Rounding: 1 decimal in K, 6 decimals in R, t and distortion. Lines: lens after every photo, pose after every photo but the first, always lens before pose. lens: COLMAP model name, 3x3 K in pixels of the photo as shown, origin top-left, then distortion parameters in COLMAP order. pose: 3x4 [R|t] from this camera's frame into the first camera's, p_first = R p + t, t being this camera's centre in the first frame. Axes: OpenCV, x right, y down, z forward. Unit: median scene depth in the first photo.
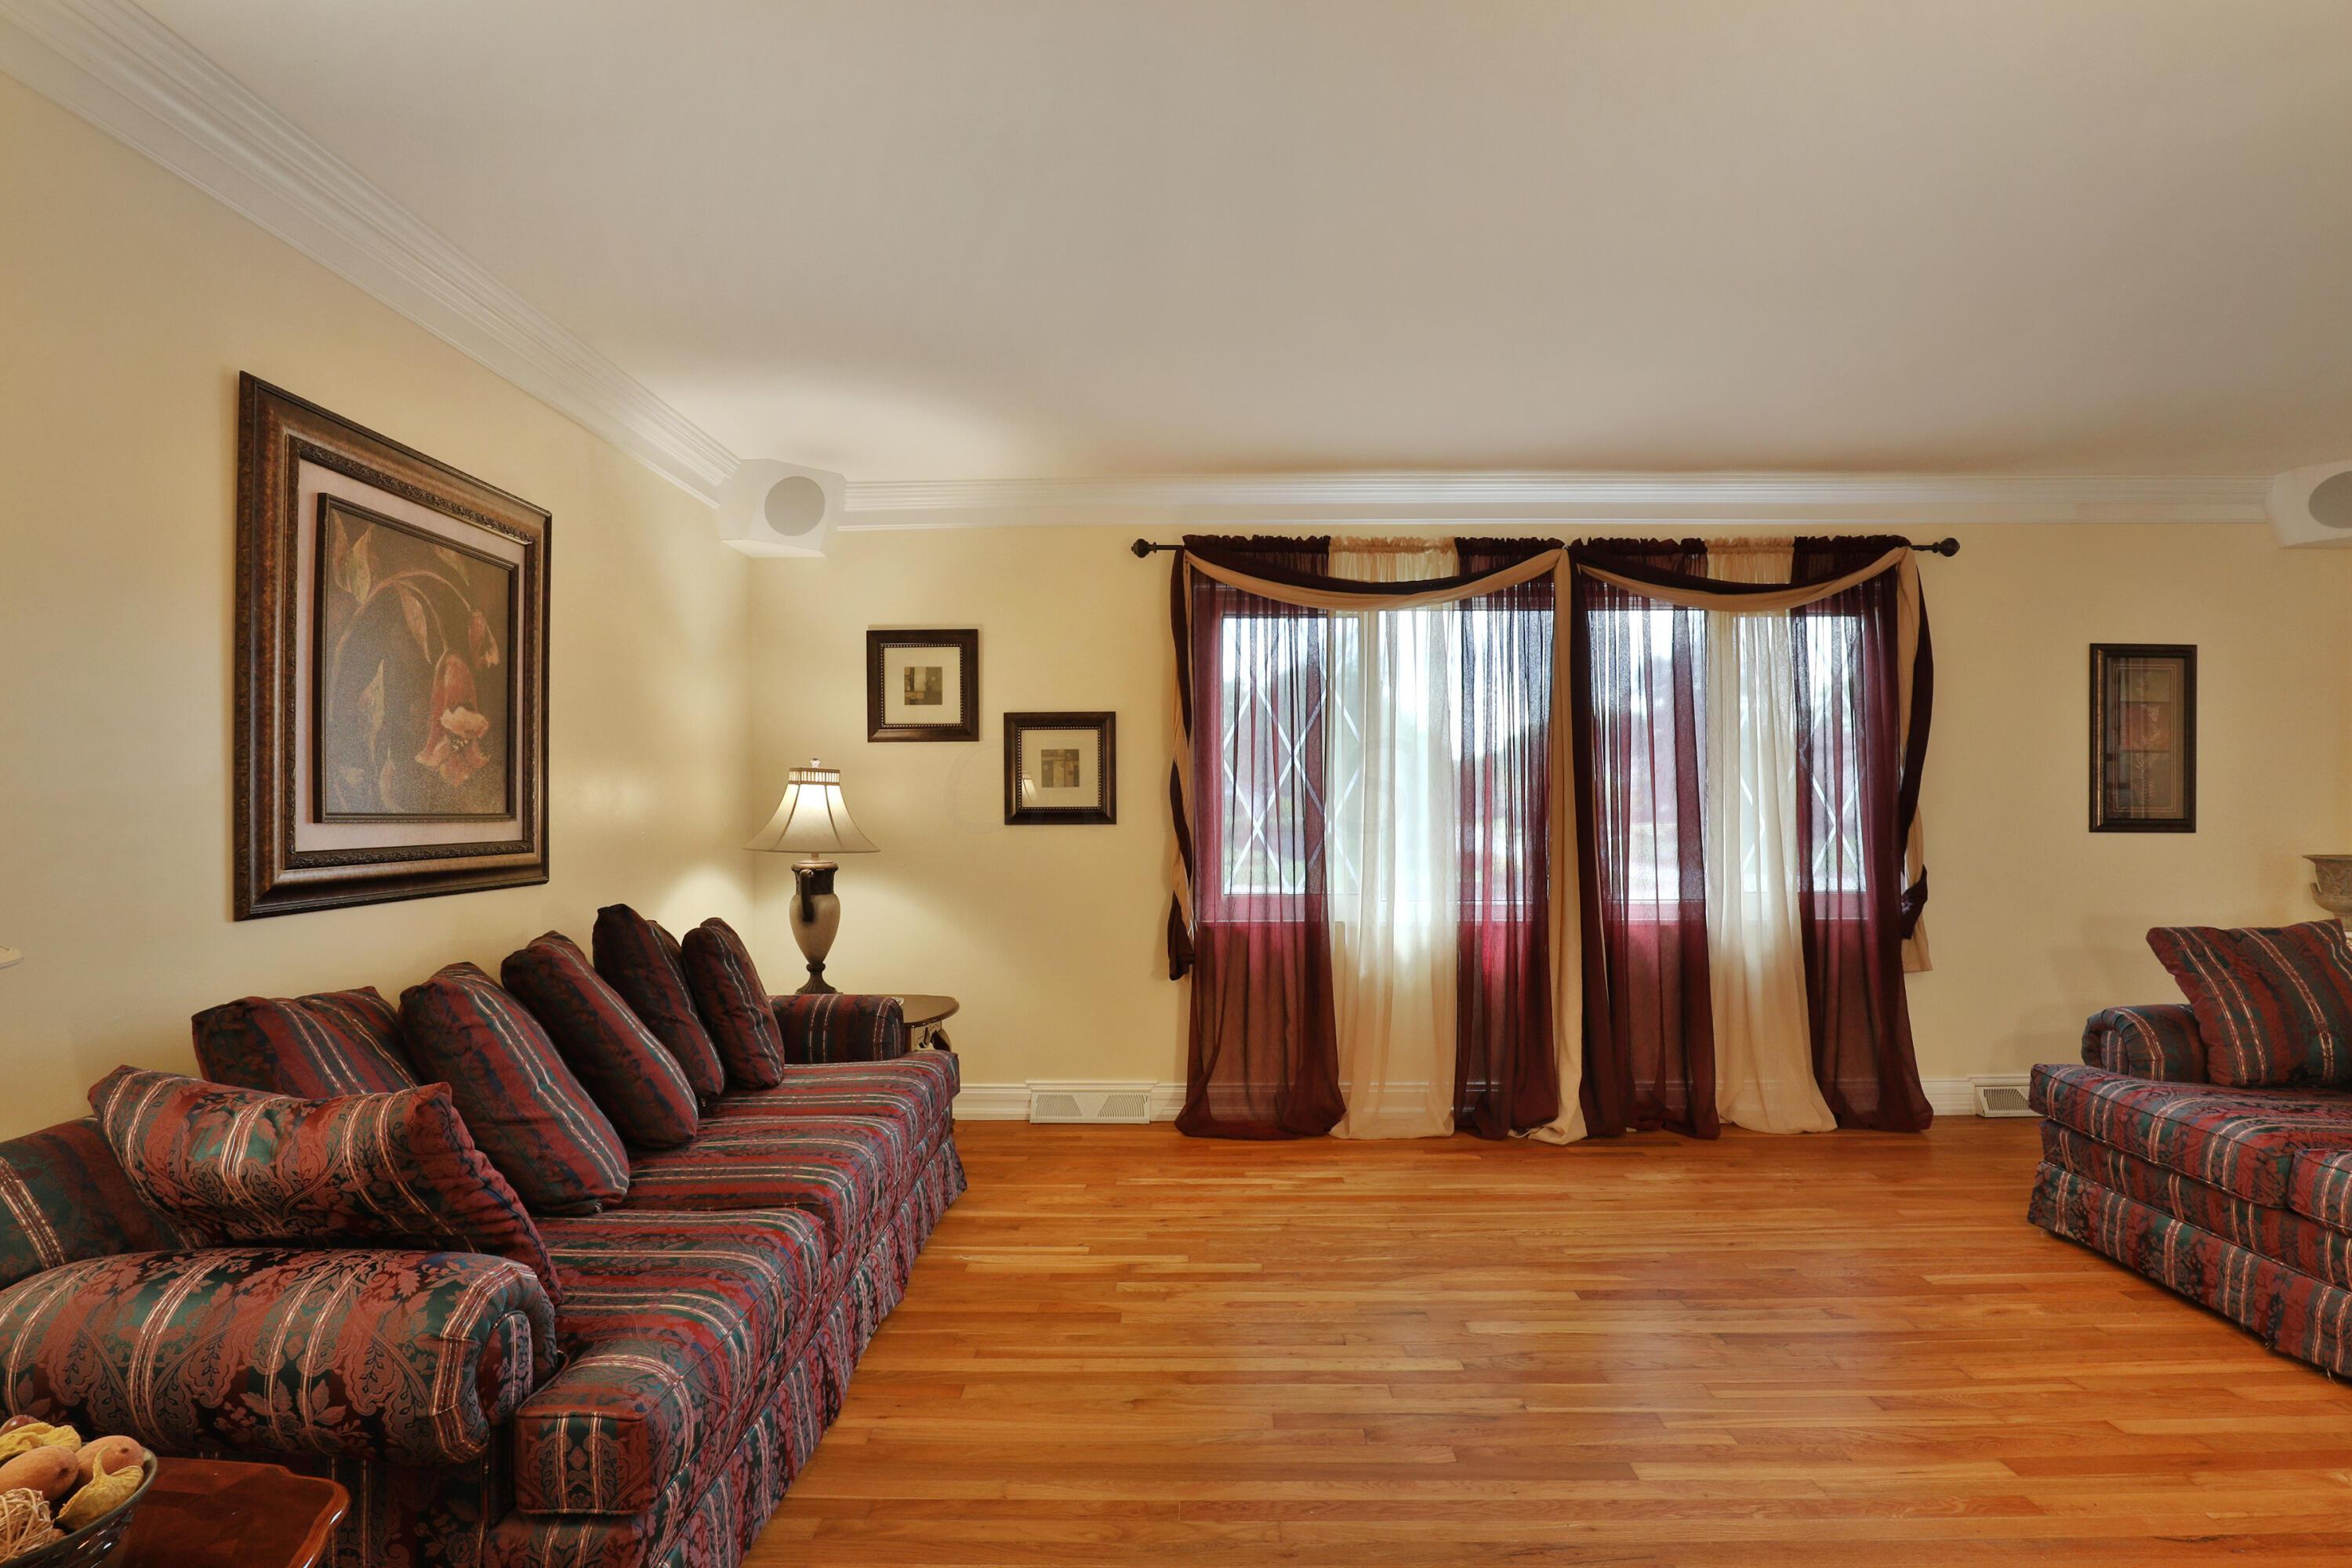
lens RADIAL K [[1134.1, 0, 1176.7], [0, 1134.1, 786.4], [0, 0, 1]] dist [-0.015640, 0.001370]
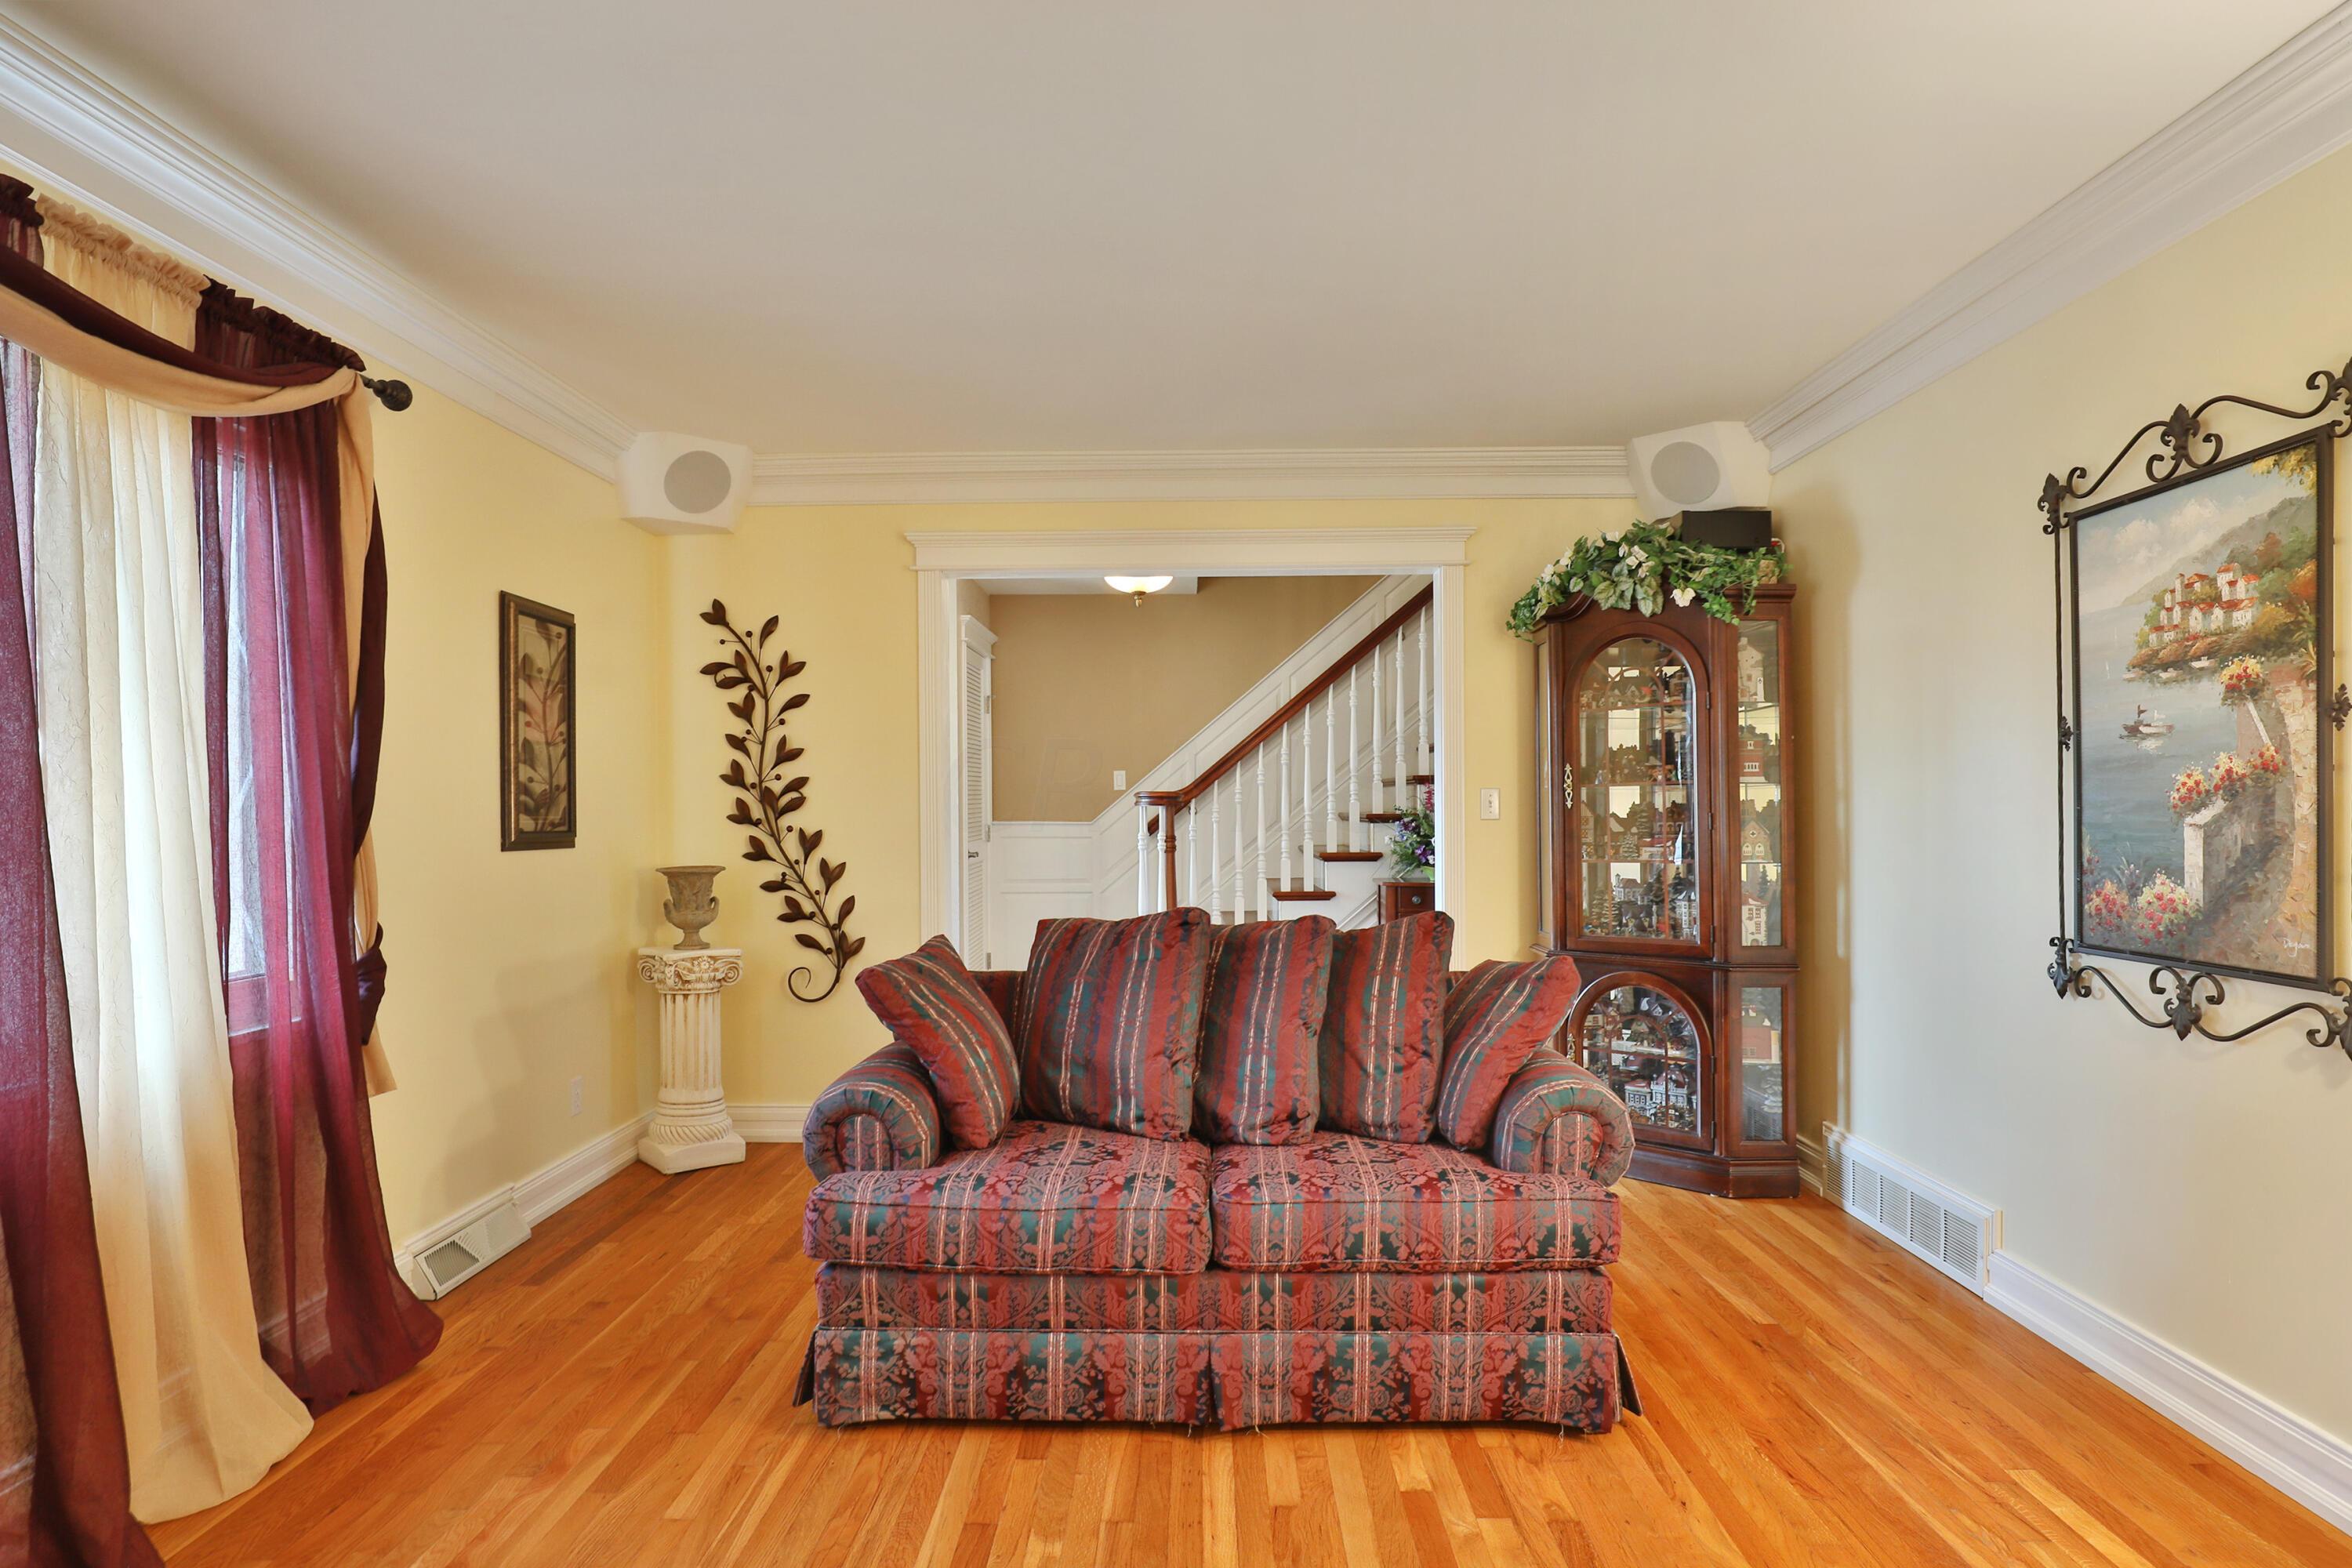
lens RADIAL K [[1270.8, 0, 1180.6], [0, 1270.8, 813.5], [0, 0, 1]] dist [-0.019880, 0.000632]
pose [[0.004212, -0.004917, 0.999979, -0.000033], [-0.006339, 0.999968, 0.004944, 0.013631], [-0.999971, -0.006360, 0.004181, 0.806447]]
